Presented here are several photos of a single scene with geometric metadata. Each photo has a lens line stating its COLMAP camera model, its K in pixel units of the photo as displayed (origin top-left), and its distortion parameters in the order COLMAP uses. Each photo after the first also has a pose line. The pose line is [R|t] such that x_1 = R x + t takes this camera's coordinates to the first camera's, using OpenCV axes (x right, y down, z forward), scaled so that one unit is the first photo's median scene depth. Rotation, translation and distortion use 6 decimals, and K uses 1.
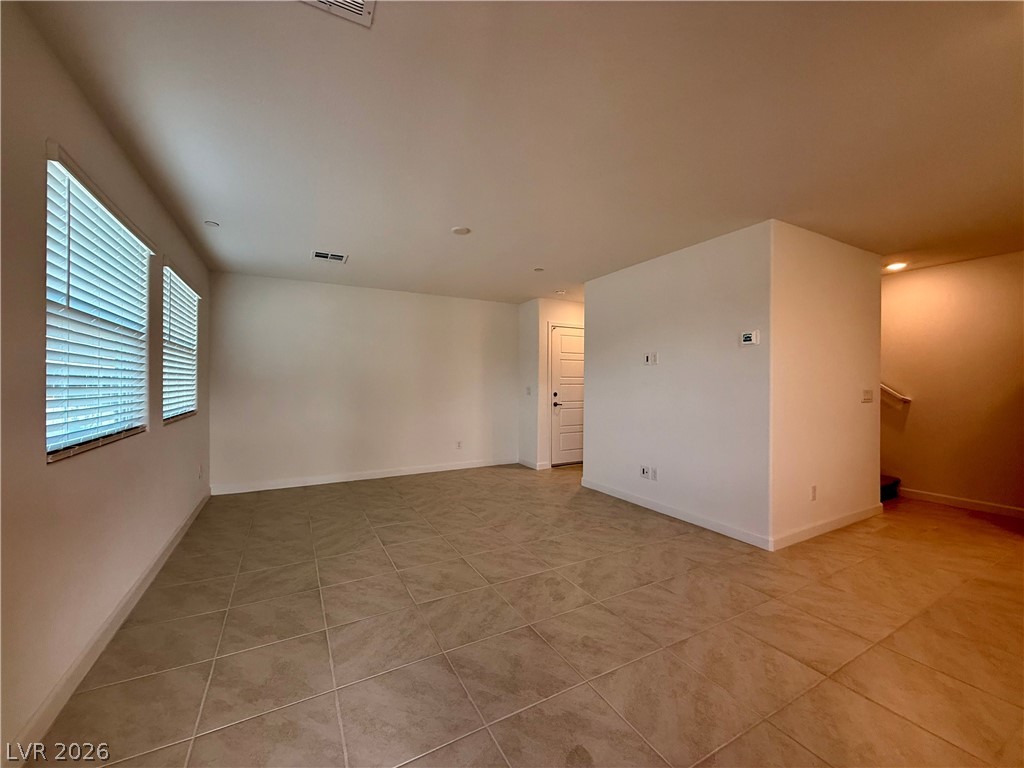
lens RADIAL K [[406.5, 0, 511.0], [0, 406.5, 382.5], [0, 0, 1]] dist [0.002270, 0.000125]
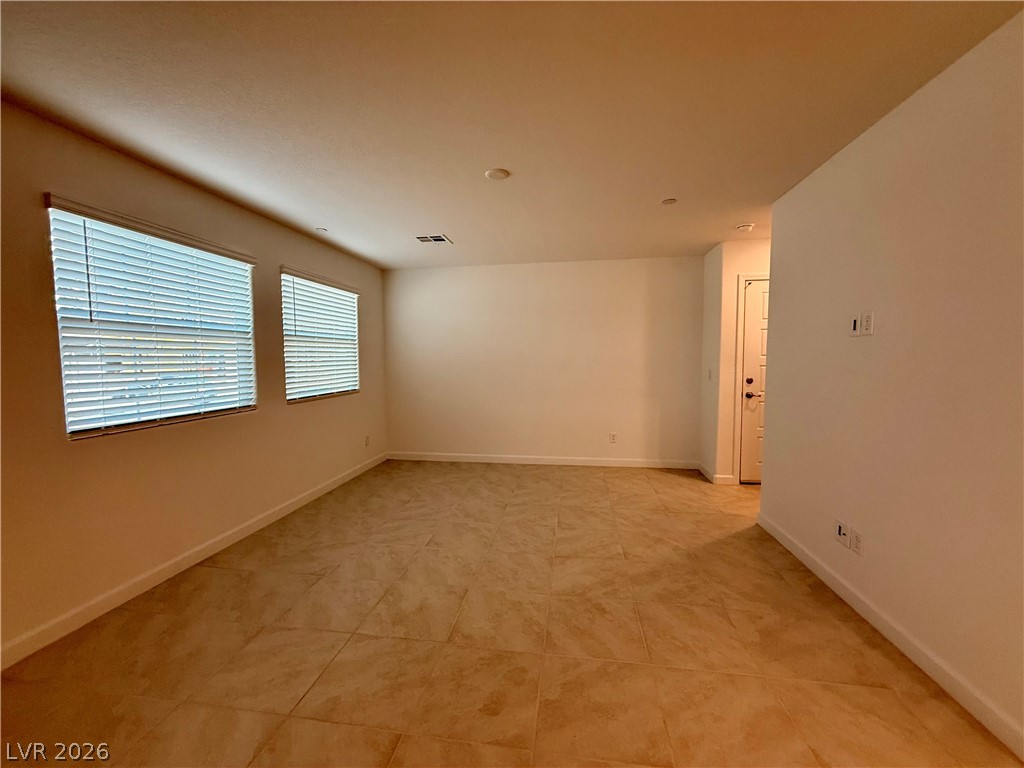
lens RADIAL K [[406.5, 0, 511.0], [0, 406.5, 382.5], [0, 0, 1]] dist [0.002270, 0.000125]
pose [[0.794905, 0.028727, -0.606053, 0.322931], [0.010210, 0.998104, 0.060702, -0.021710], [0.606648, -0.054440, 0.793105, 0.324725]]
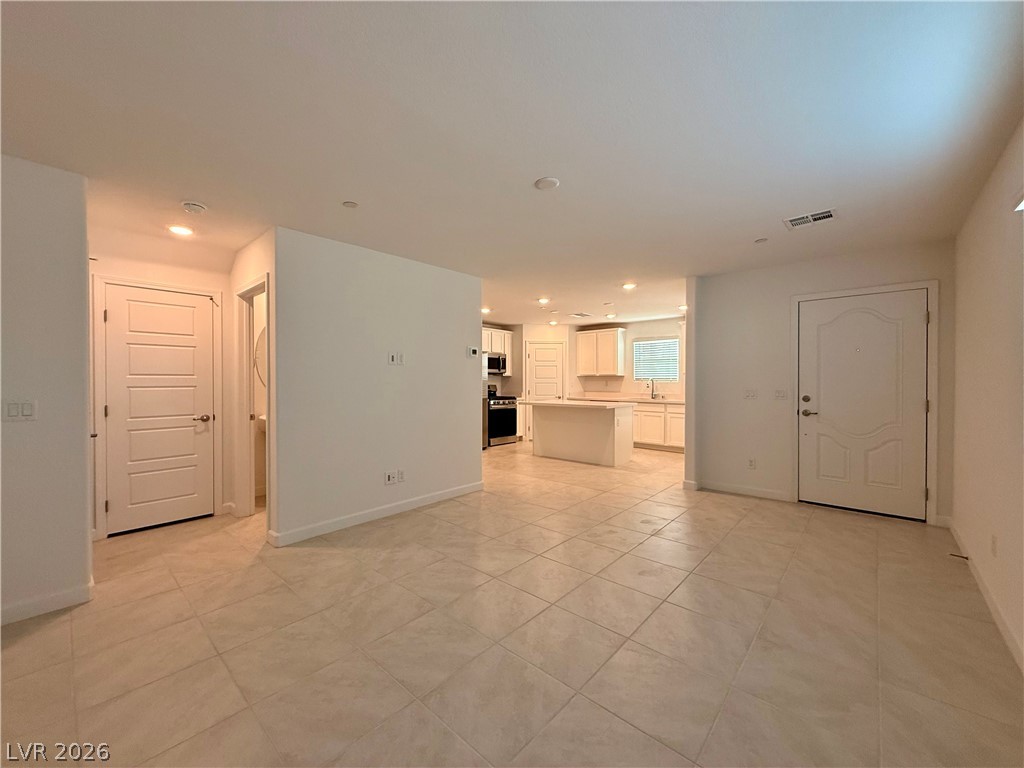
lens RADIAL K [[406.5, 0, 511.0], [0, 406.5, 382.5], [0, 0, 1]] dist [0.002270, 0.000125]
pose [[-0.335315, -0.007875, 0.942073, -0.696120], [-0.002419, 0.999969, 0.007498, -0.009716], [-0.942103, 0.000235, -0.335323, 1.126563]]
